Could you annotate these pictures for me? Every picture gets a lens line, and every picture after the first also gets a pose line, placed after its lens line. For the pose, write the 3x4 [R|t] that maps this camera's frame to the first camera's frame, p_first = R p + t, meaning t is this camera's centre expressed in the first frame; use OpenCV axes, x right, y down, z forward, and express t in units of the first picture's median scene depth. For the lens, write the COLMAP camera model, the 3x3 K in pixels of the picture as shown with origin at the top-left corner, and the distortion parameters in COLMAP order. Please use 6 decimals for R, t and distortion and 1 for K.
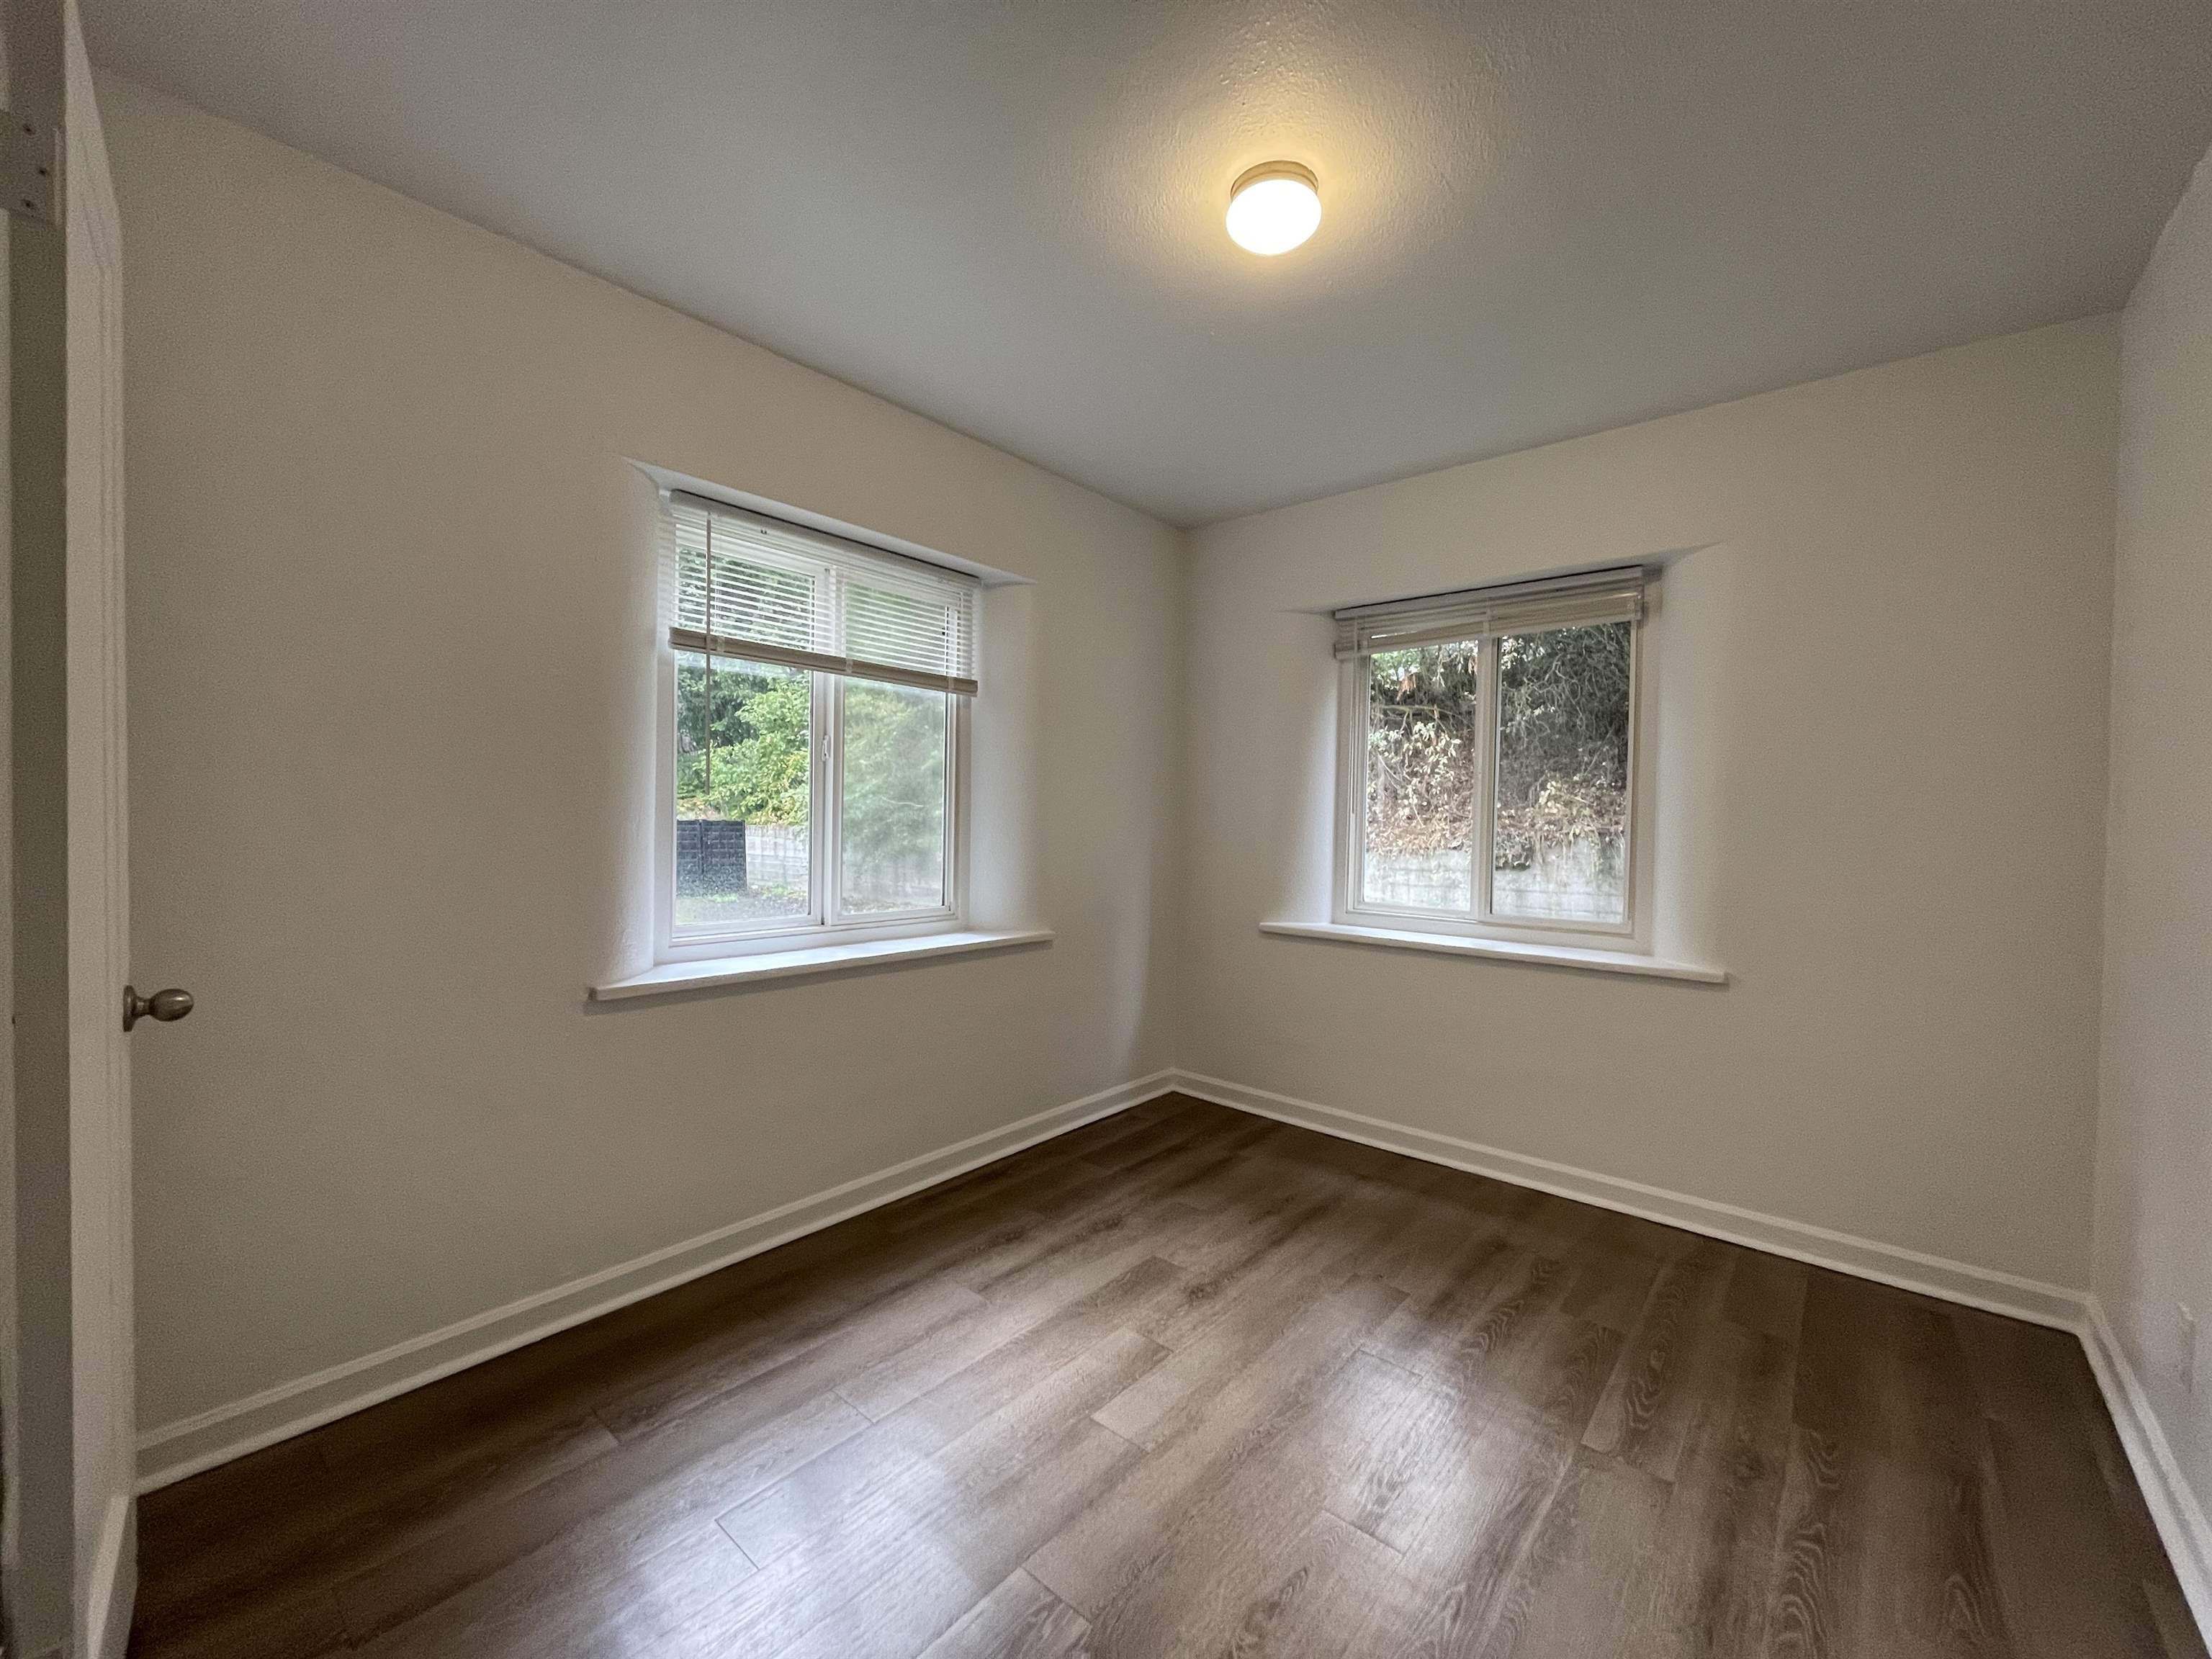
lens RADIAL K [[889.4, 0, 1107.5], [0, 889.4, 829.3], [0, 0, 1]] dist [-0.000427, 0.000613]
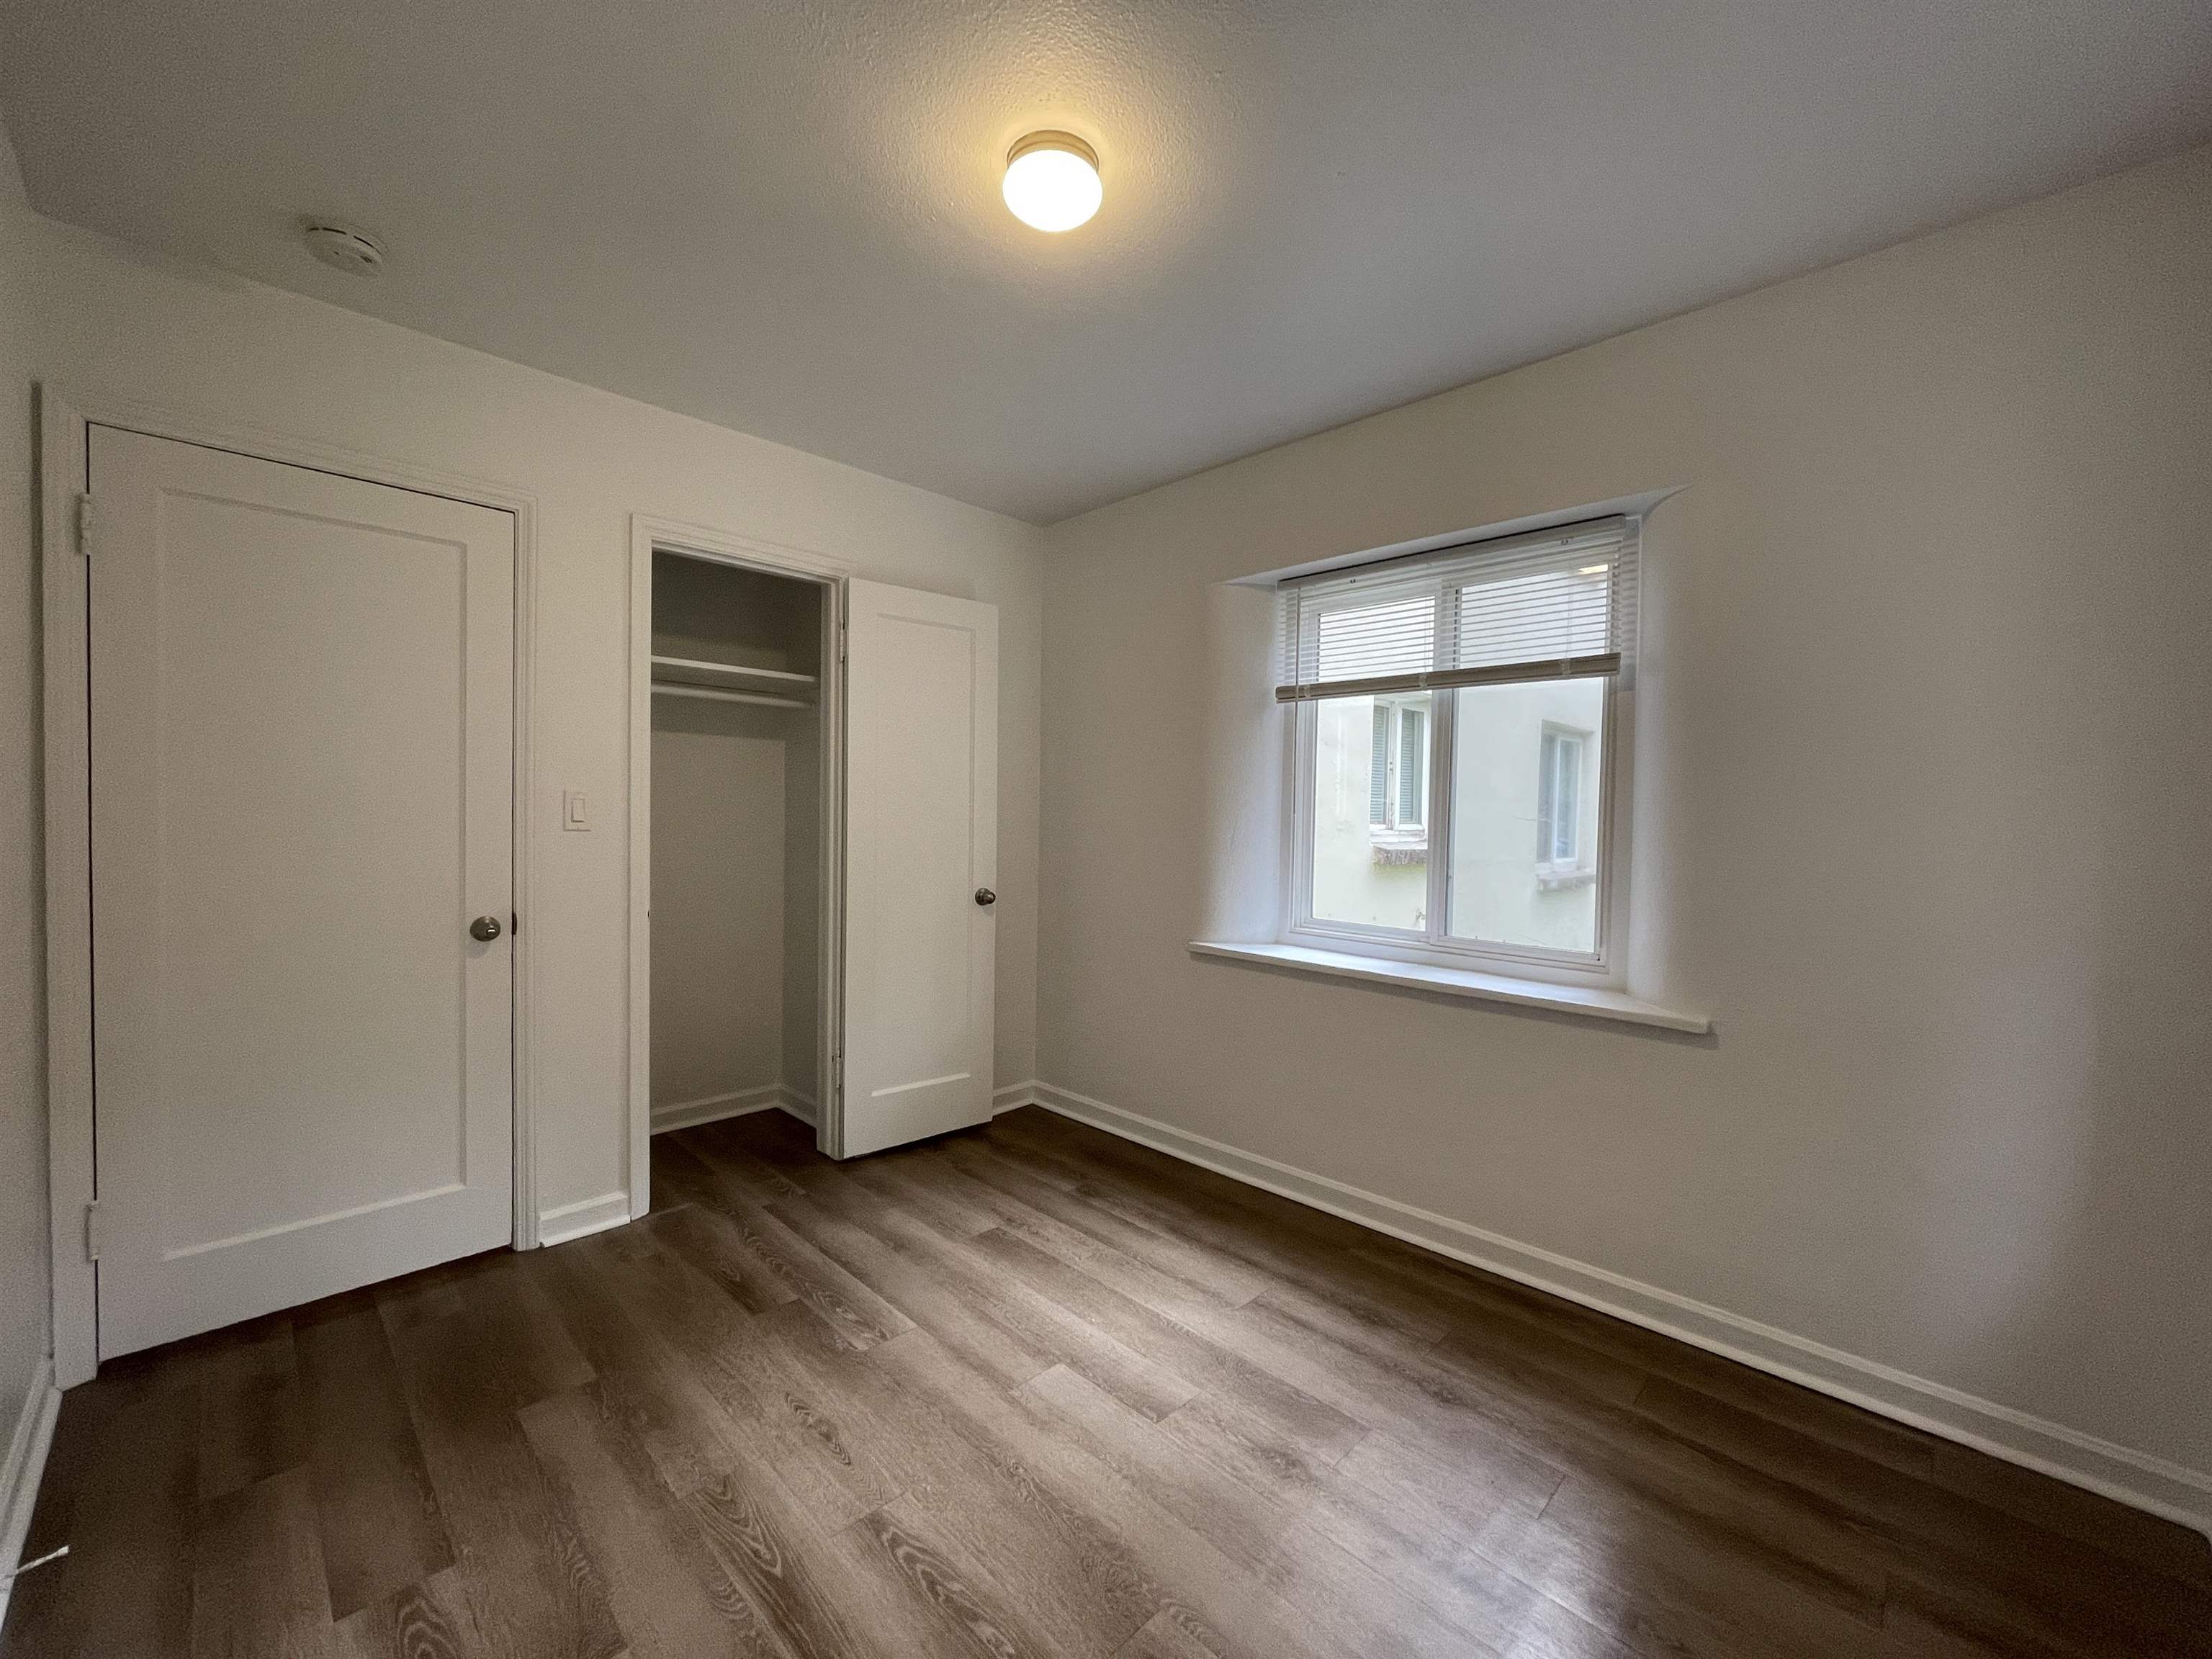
lens RADIAL K [[889.4, 0, 1107.5], [0, 889.4, 829.3], [0, 0, 1]] dist [-0.000427, 0.000613]
pose [[-0.083822, -0.000668, -0.996481, 0.888657], [-0.030055, 0.999547, 0.001858, -0.012943], [0.996027, 0.030105, -0.083804, 0.918718]]
